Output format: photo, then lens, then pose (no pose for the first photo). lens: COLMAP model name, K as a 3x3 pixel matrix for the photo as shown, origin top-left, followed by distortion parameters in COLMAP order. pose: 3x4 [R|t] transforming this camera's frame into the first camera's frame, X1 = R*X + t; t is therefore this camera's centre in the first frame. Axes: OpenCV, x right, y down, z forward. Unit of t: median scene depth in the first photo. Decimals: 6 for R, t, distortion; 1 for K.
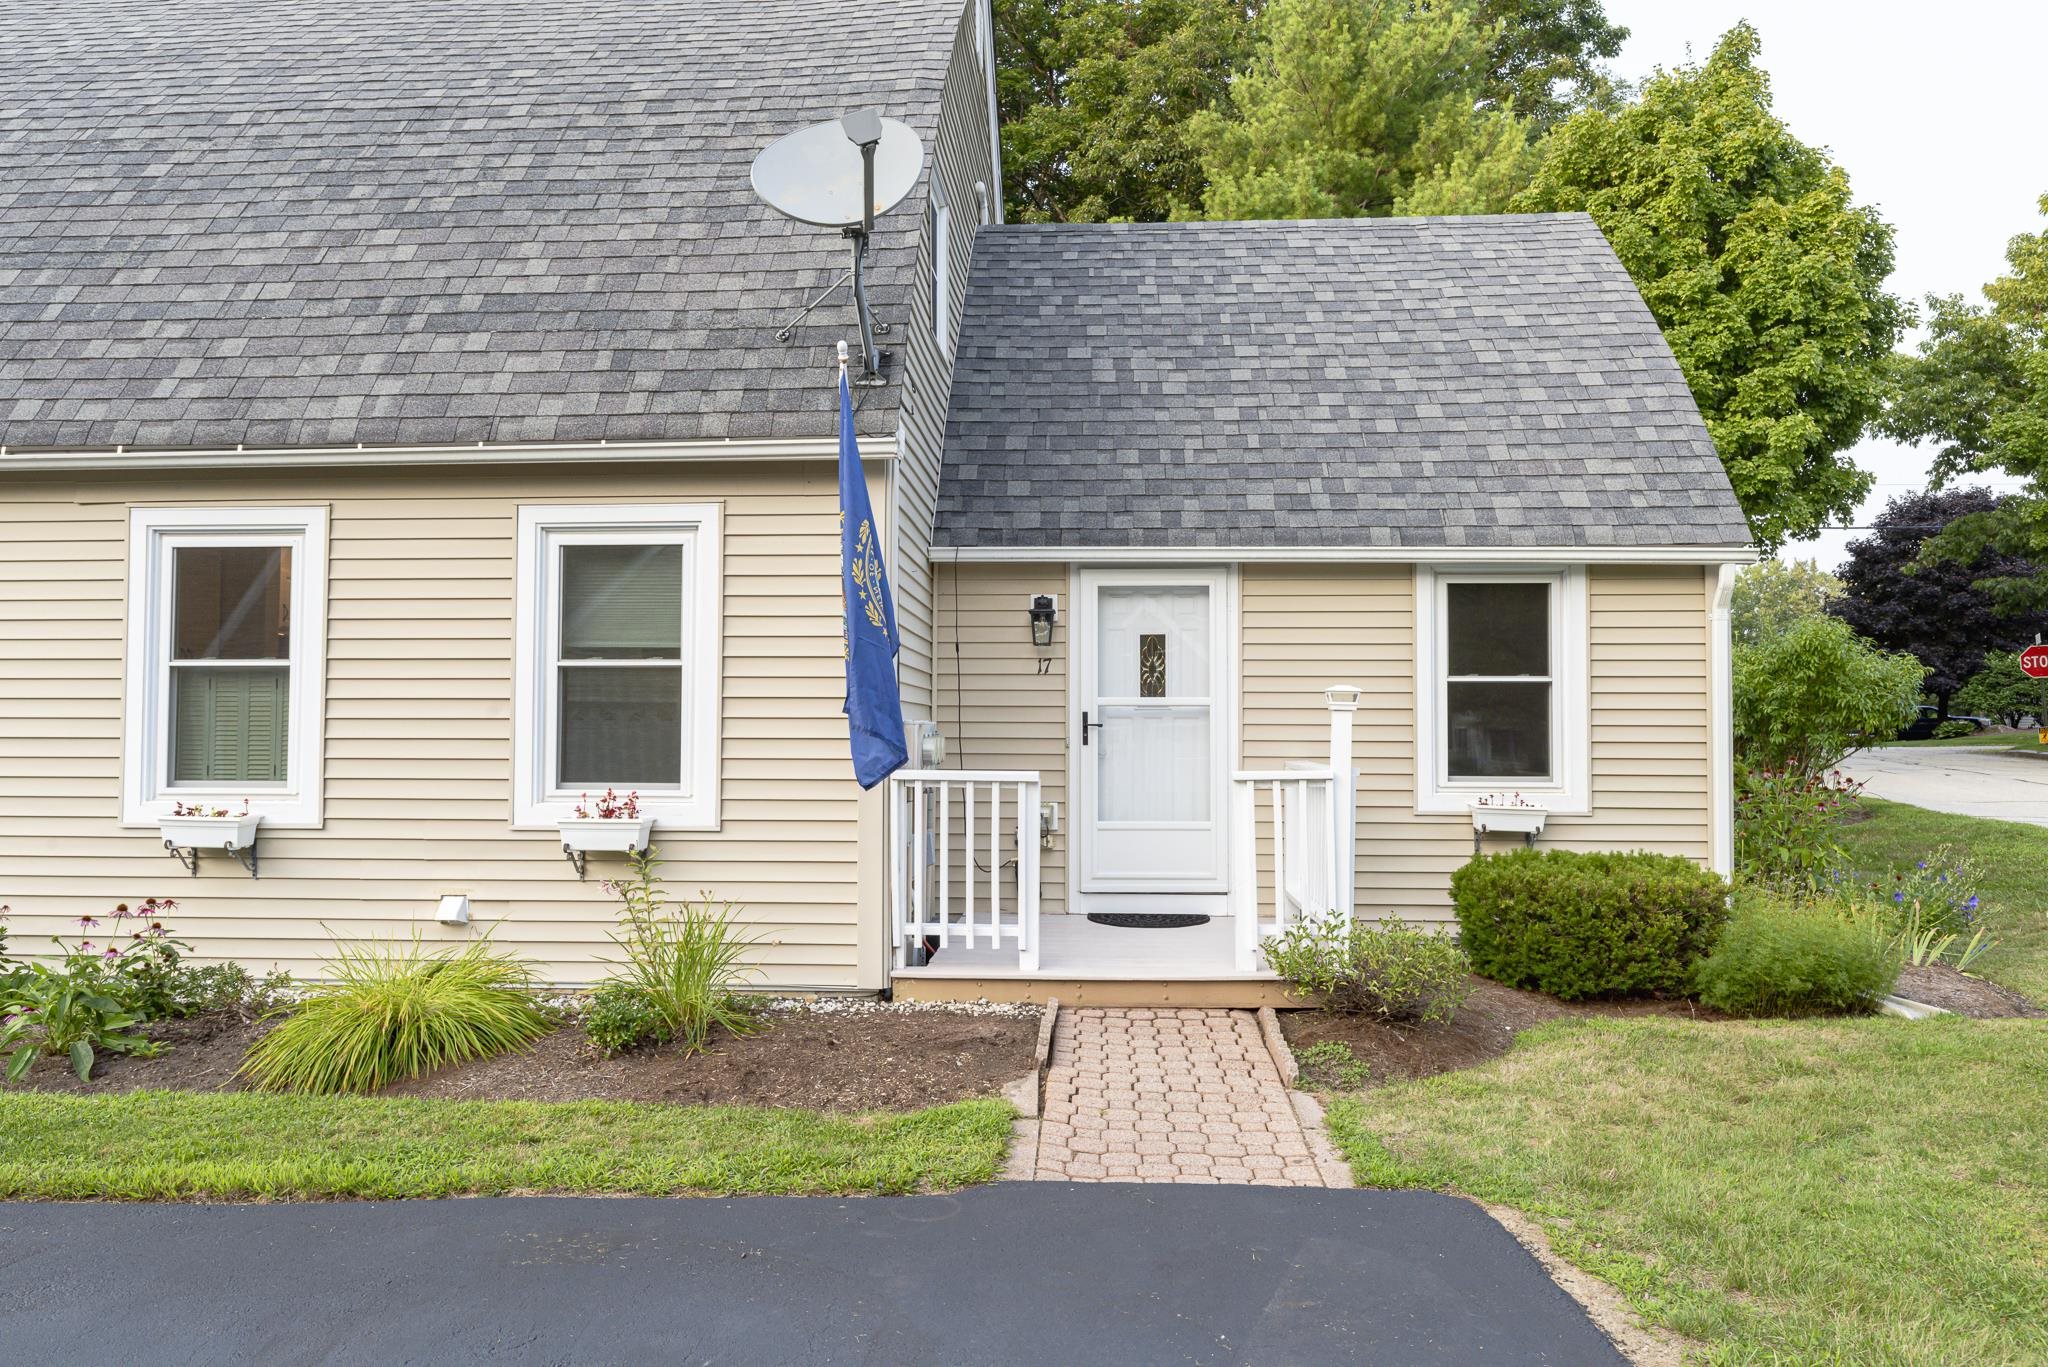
lens RADIAL K [[1463.3, 0, 1024.0], [0, 1463.3, 683.5], [0, 0, 1]] dist [0.001094, 0.000269]
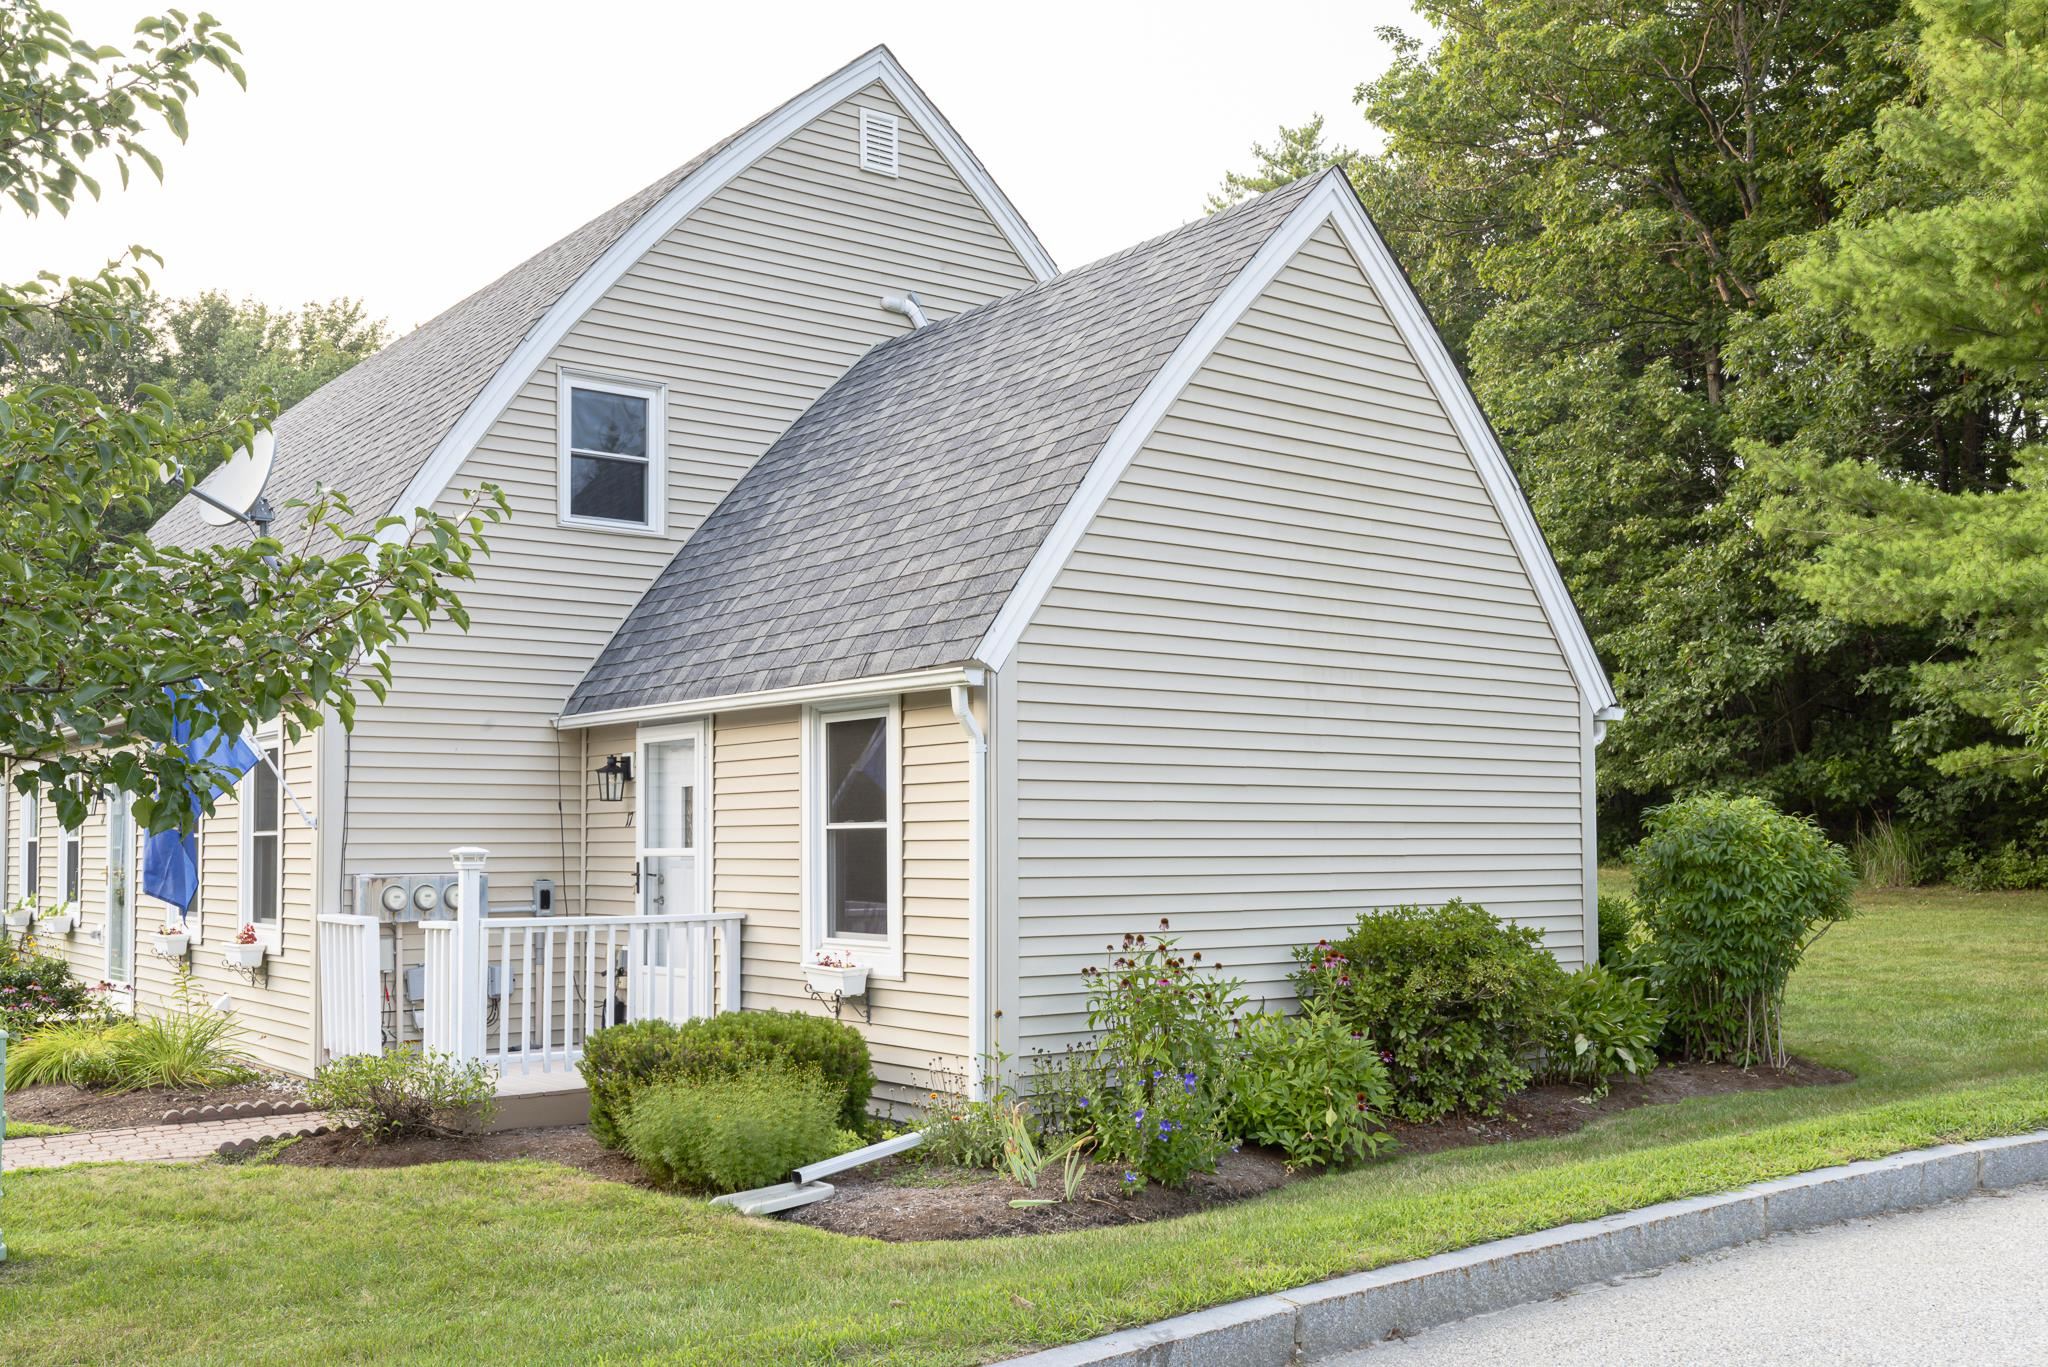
lens RADIAL K [[1901.6, 0, 1024.0], [0, 1901.6, 683.5], [0, 0, 1]] dist [0.000501, 0.000297]
pose [[0.660587, -0.071304, -0.747356, 1.271389], [0.007213, 0.996036, -0.088654, 0.014424], [0.750715, 0.053173, 0.658483, 0.295822]]
